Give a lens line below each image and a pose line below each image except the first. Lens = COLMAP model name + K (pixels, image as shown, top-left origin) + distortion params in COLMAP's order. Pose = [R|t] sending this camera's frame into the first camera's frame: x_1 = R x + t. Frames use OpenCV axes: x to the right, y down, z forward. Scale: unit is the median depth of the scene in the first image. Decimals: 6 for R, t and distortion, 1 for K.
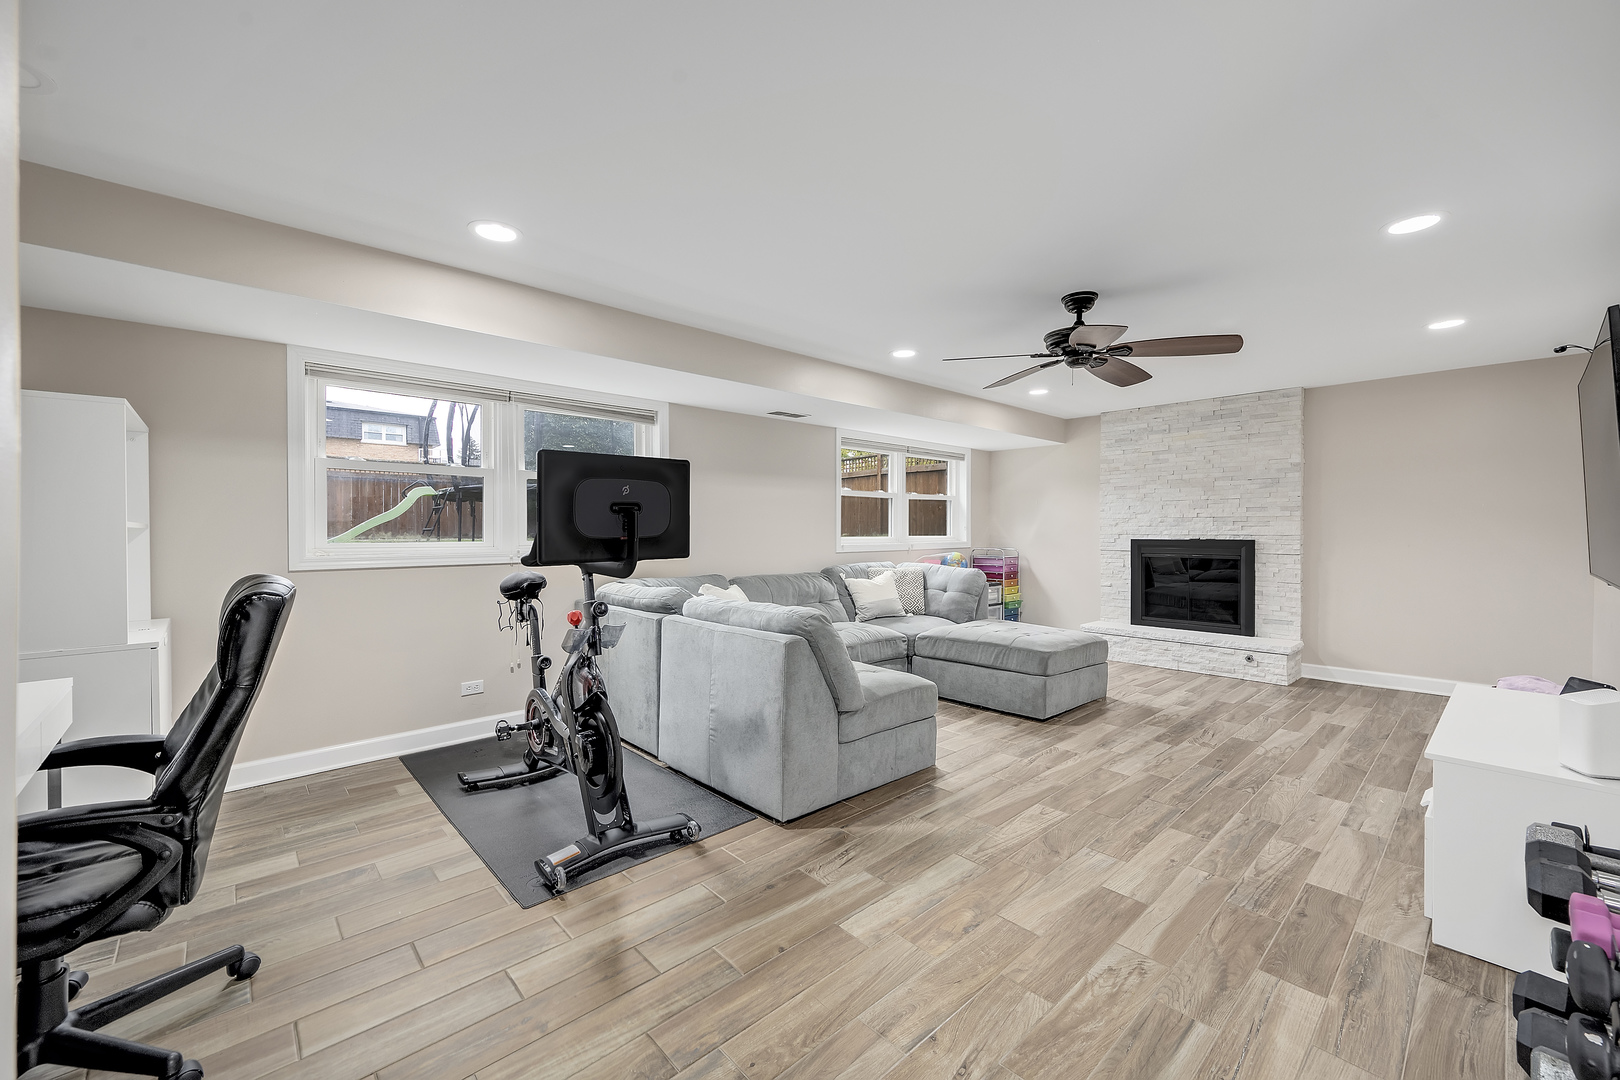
lens RADIAL K [[643.4, 0, 814.0], [0, 643.4, 538.9], [0, 0, 1]] dist [-0.000427, 0.000821]
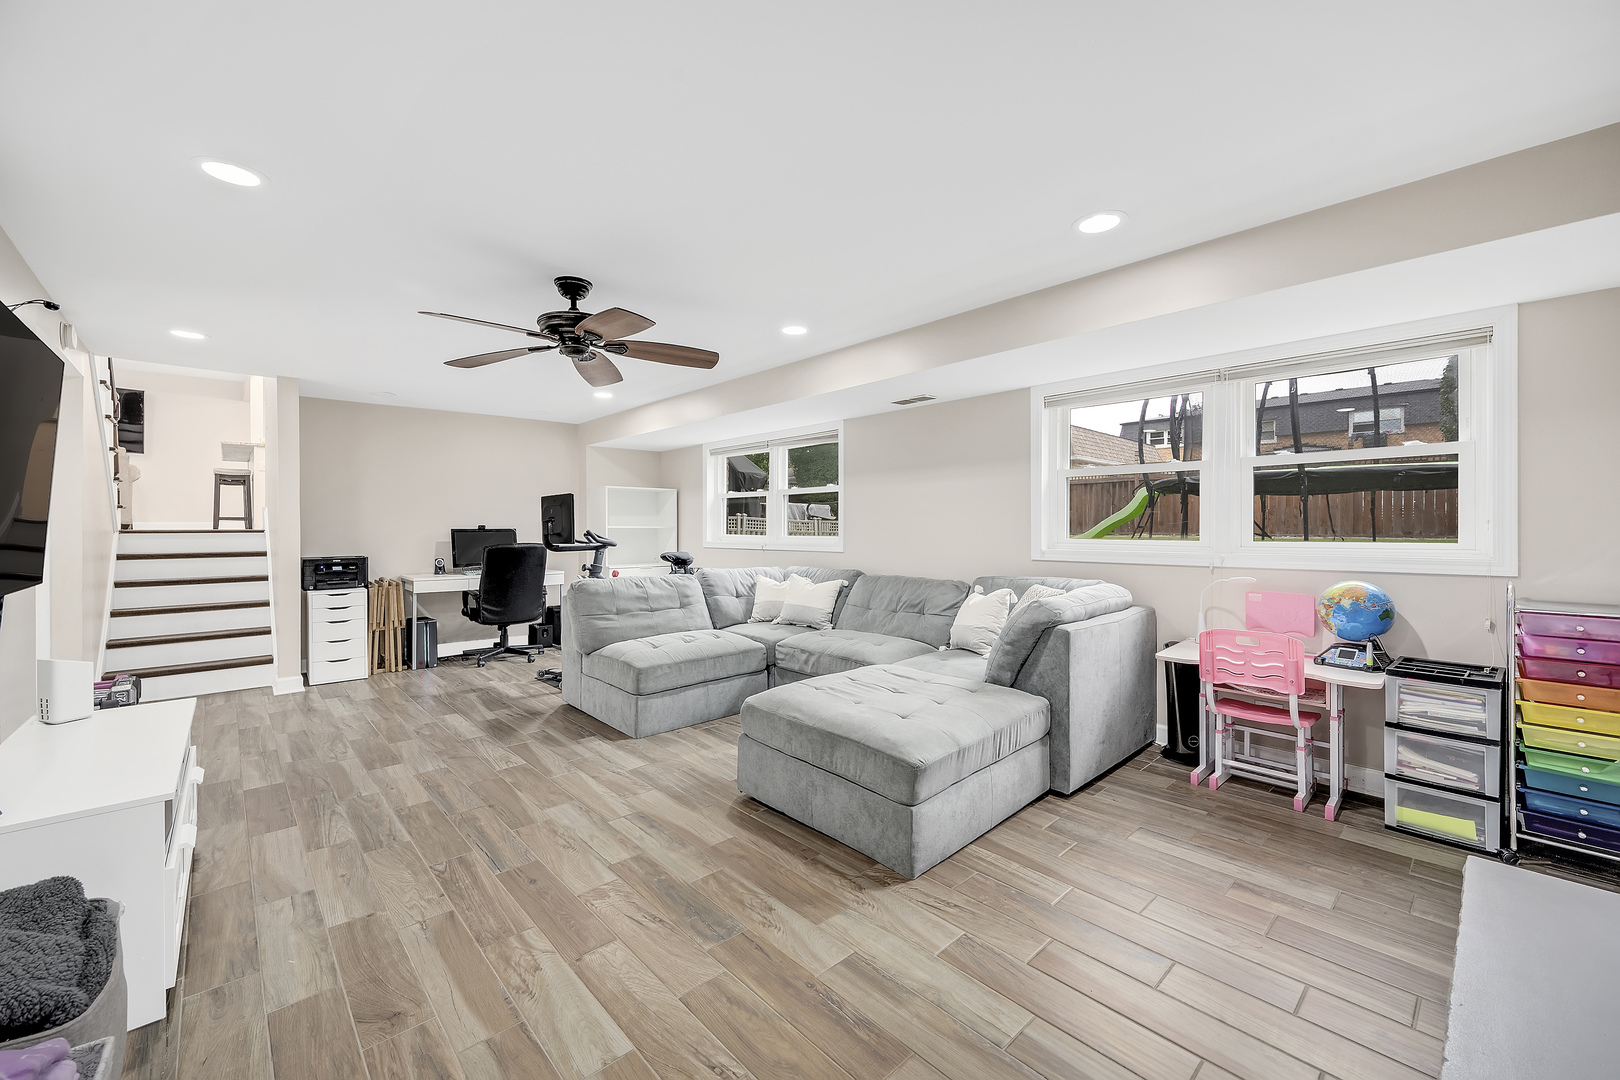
lens RADIAL K [[643.4, 0, 810.8], [0, 643.4, 528.1], [0, 0, 1]] dist [-0.000427, 0.000821]
pose [[0.000299, 0.003058, -0.999995, 1.386047], [-0.010592, 0.999939, 0.003055, -0.025534], [0.999944, 0.010591, 0.000331, 1.376827]]
